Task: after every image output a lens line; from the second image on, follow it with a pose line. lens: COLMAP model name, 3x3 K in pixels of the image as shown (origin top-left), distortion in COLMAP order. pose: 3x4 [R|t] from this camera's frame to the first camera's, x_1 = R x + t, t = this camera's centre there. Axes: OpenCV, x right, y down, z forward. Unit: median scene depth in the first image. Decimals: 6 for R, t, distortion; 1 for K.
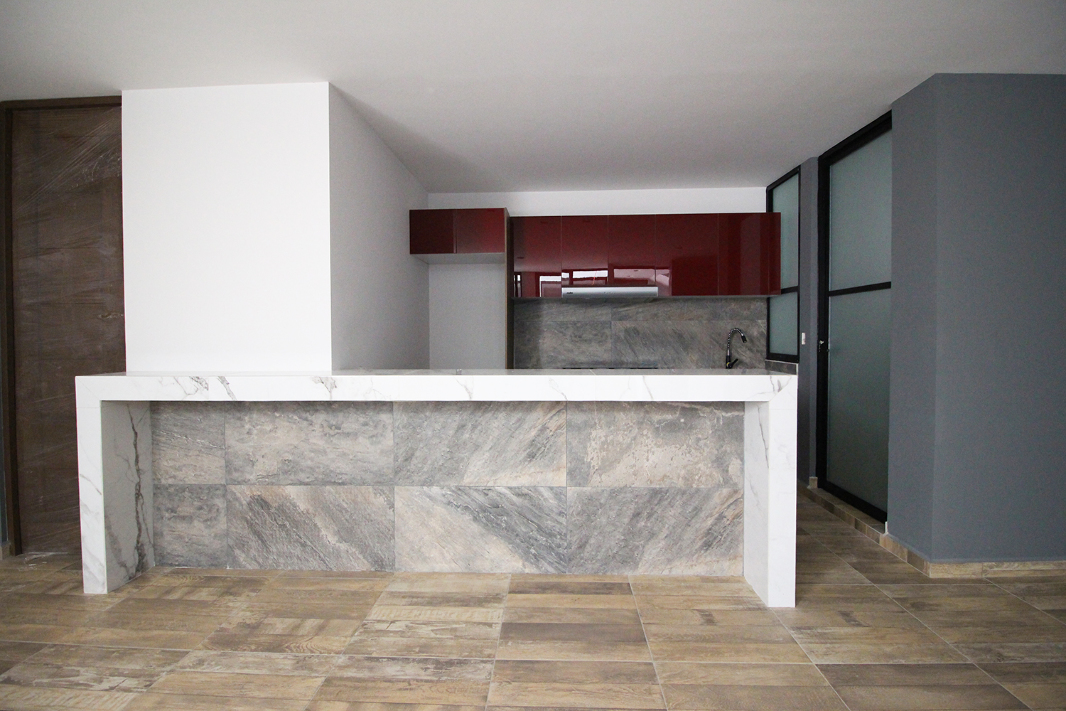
lens RADIAL K [[494.1, 0, 534.6], [0, 494.1, 346.7], [0, 0, 1]] dist [0.002500, -0.013066]
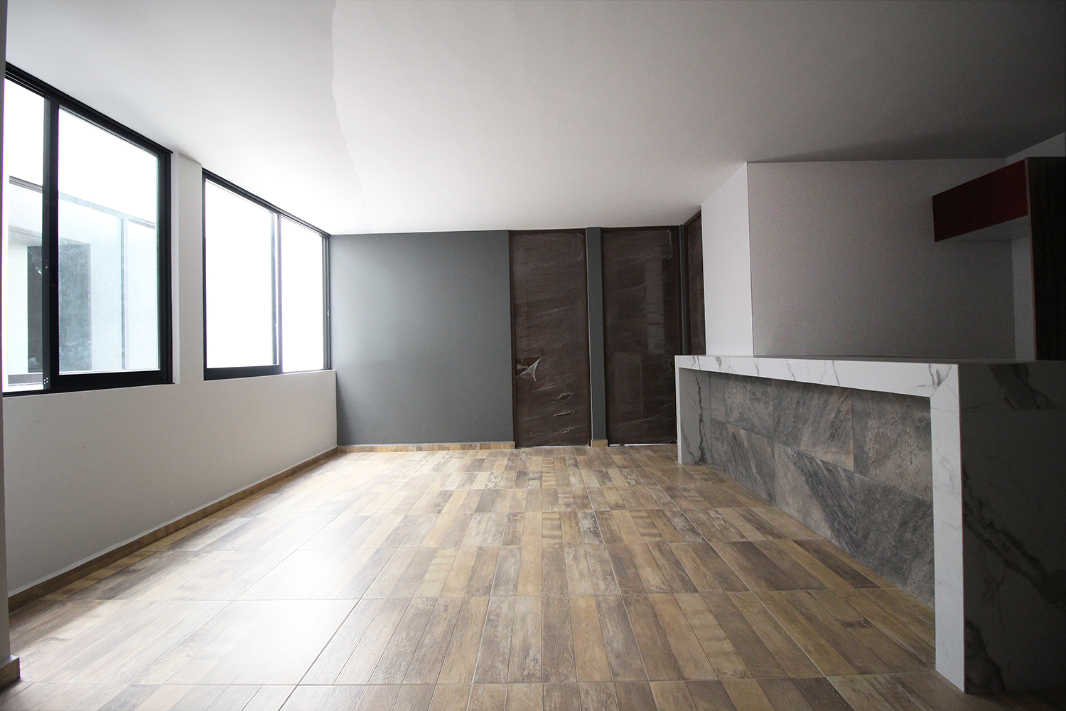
lens RADIAL K [[494.1, 0, 534.6], [0, 494.1, 346.7], [0, 0, 1]] dist [0.002500, -0.013066]
pose [[0.025733, -0.004848, -0.999657, 1.066364], [0.000395, 0.999988, -0.004839, 0.030481], [0.999669, -0.000270, 0.025735, 0.319882]]
